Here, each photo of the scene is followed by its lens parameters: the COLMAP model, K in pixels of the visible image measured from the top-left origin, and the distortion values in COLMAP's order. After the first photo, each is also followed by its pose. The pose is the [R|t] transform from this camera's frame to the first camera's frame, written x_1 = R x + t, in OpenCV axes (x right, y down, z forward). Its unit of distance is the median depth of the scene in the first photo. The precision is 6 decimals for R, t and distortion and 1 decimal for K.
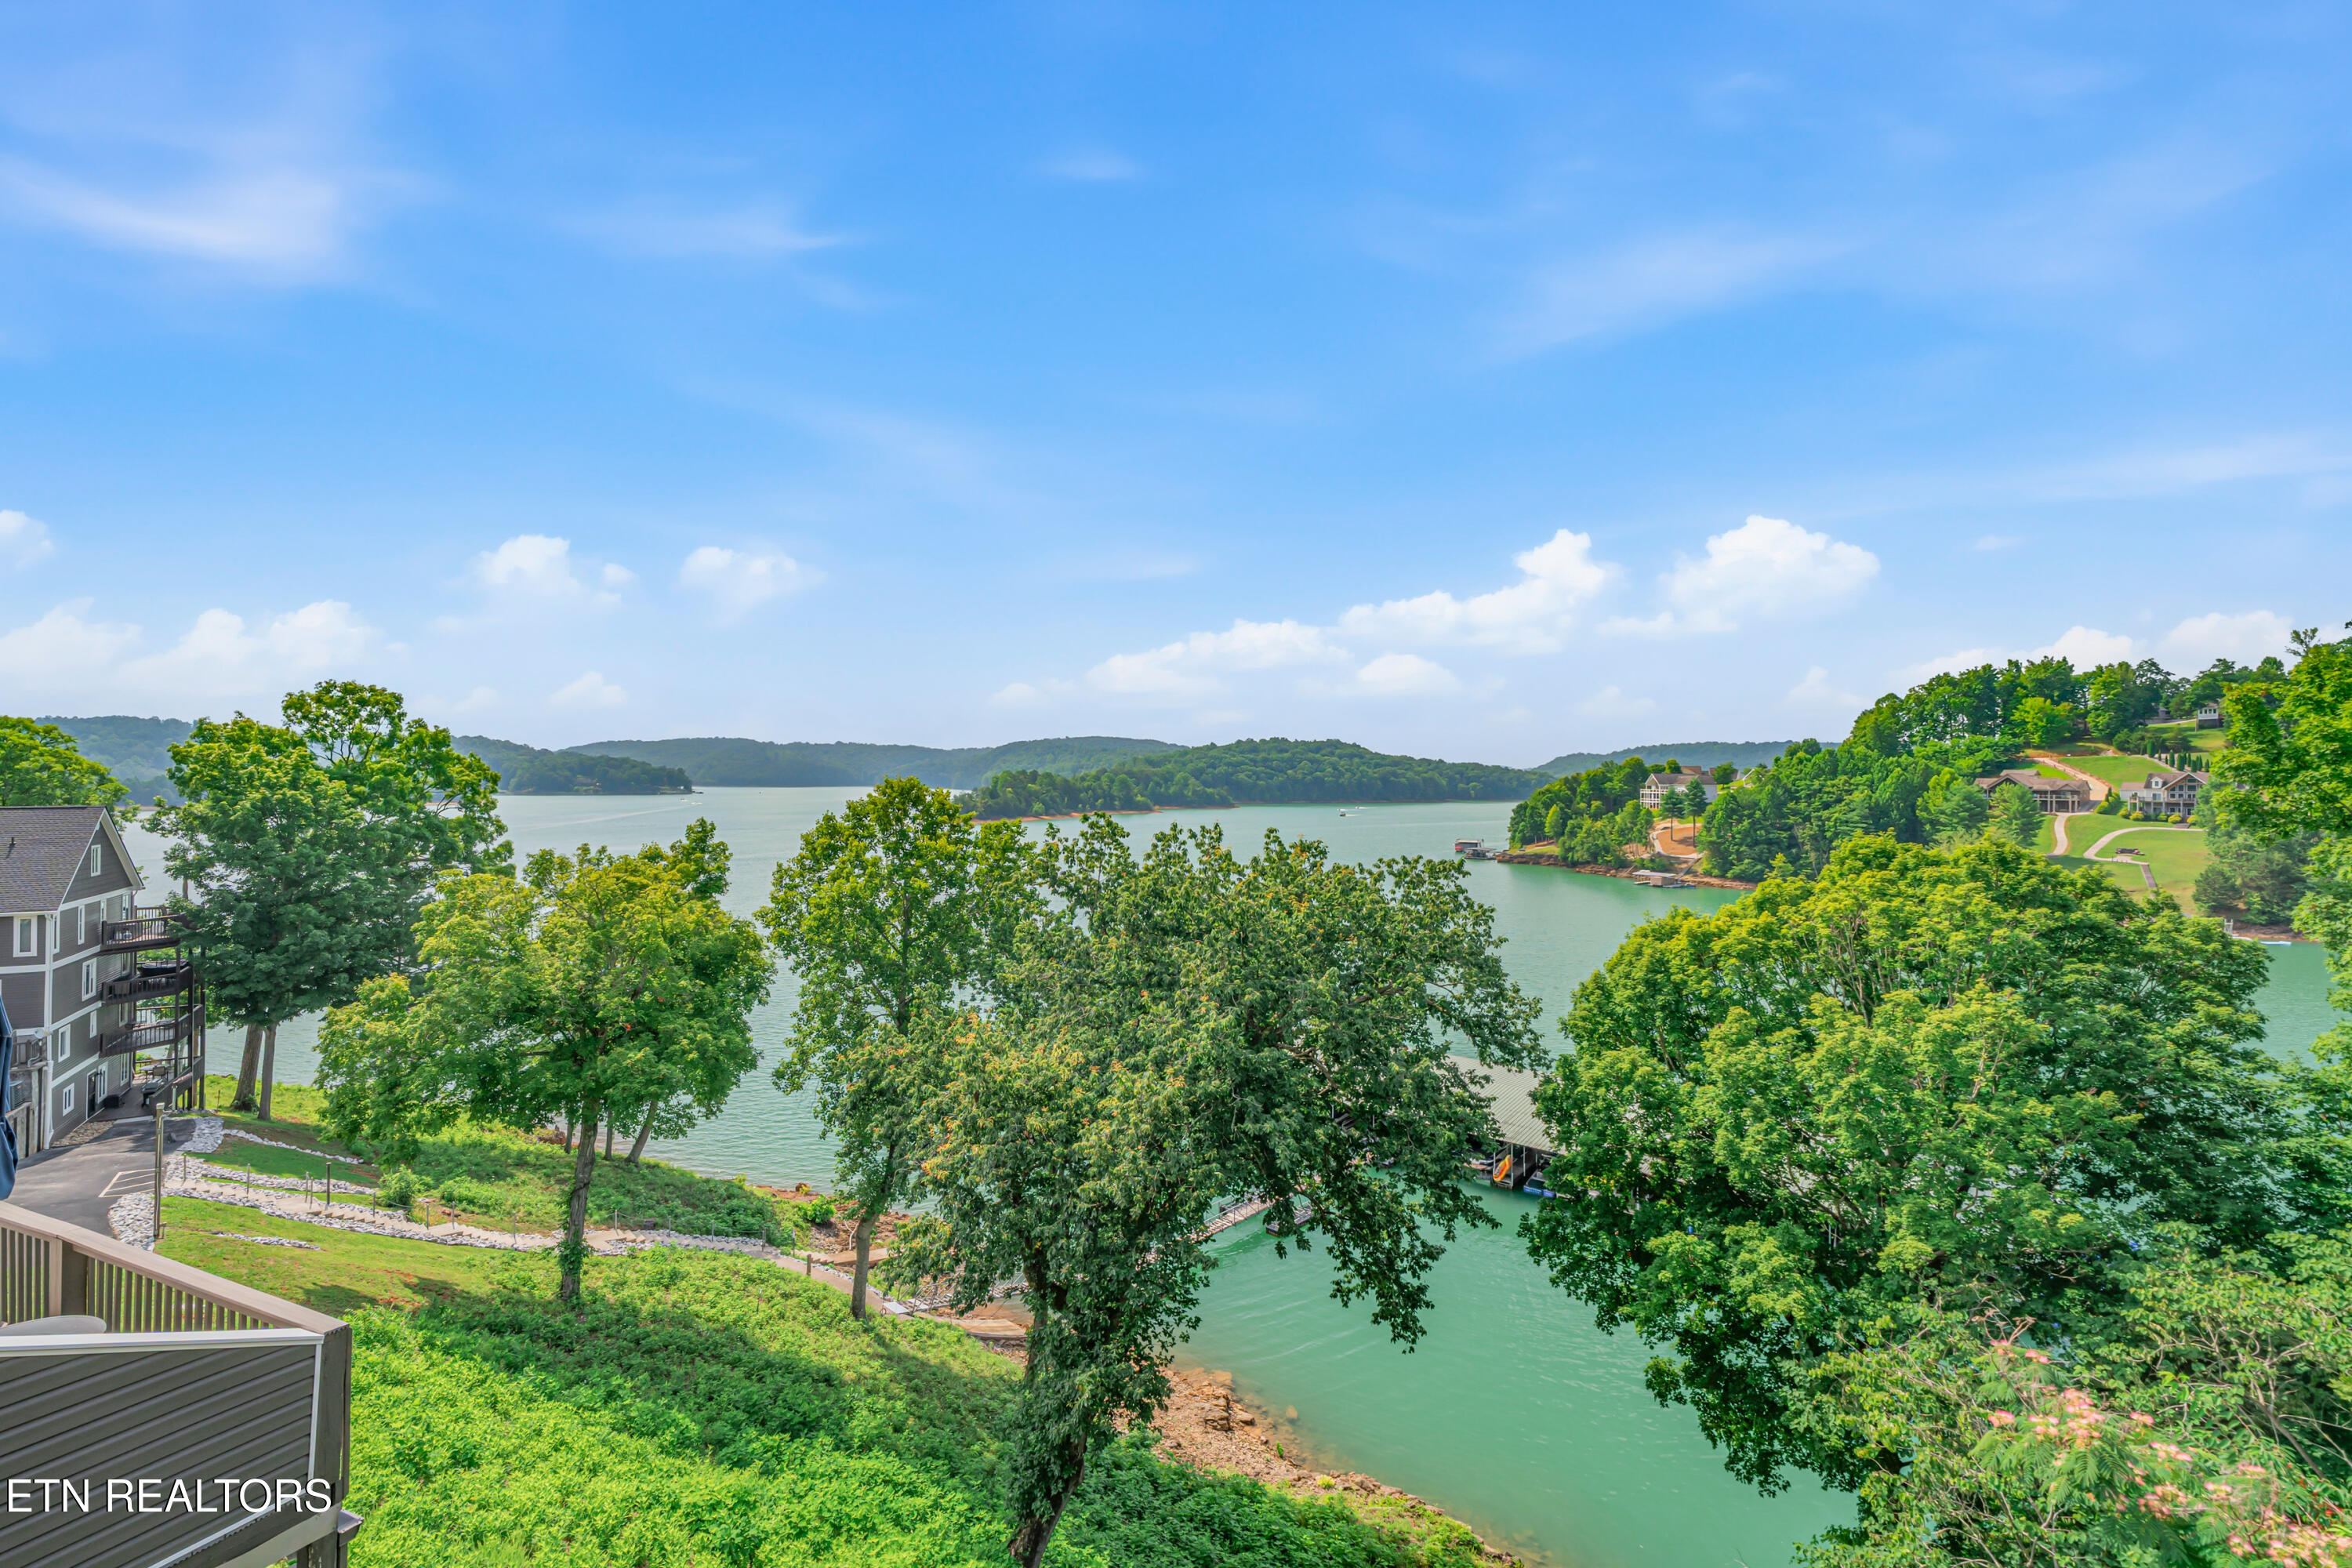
lens RADIAL K [[1077.5, 0, 1169.4], [0, 1077.5, 801.6], [0, 0, 1]] dist [-0.012732, 0.002630]
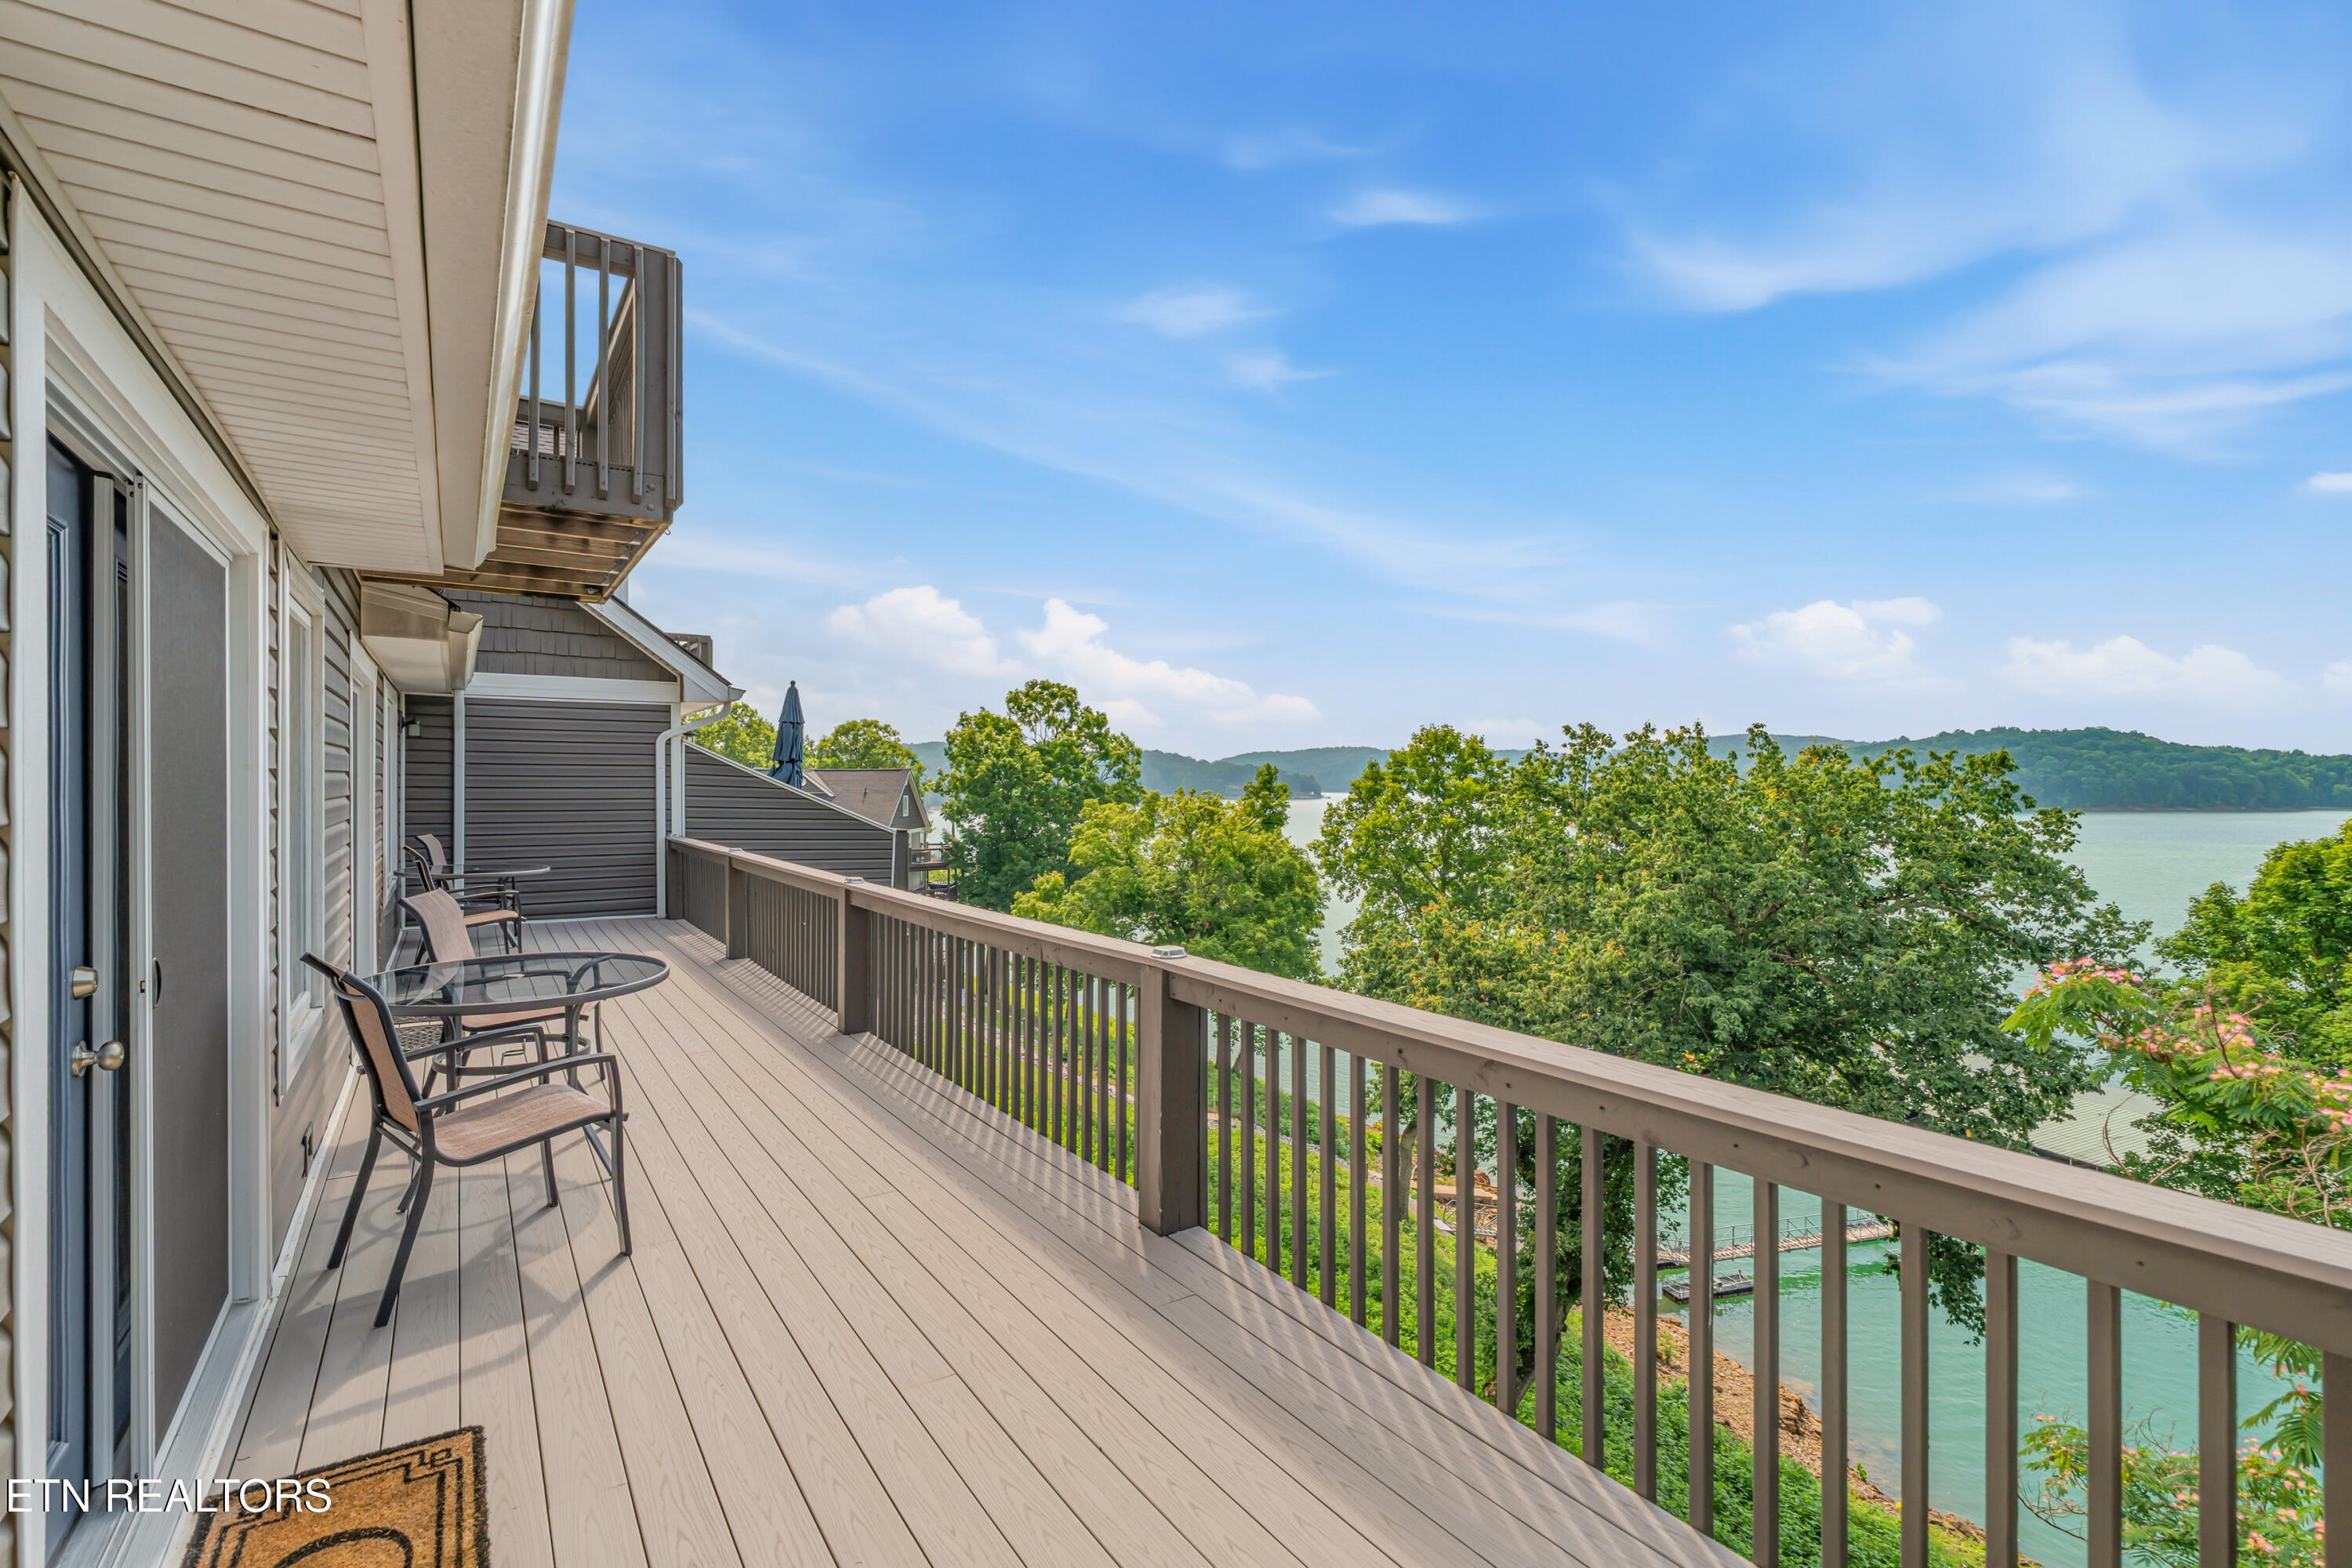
lens RADIAL K [[1077.5, 0, 1154.5], [0, 1077.5, 797.2], [0, 0, 1]] dist [-0.012732, 0.002630]
pose [[0.834881, -0.010265, -0.550335, 0.104372], [-0.000067, 0.999824, -0.018749, 0.065287], [0.550431, 0.015690, 0.834733, -0.061884]]
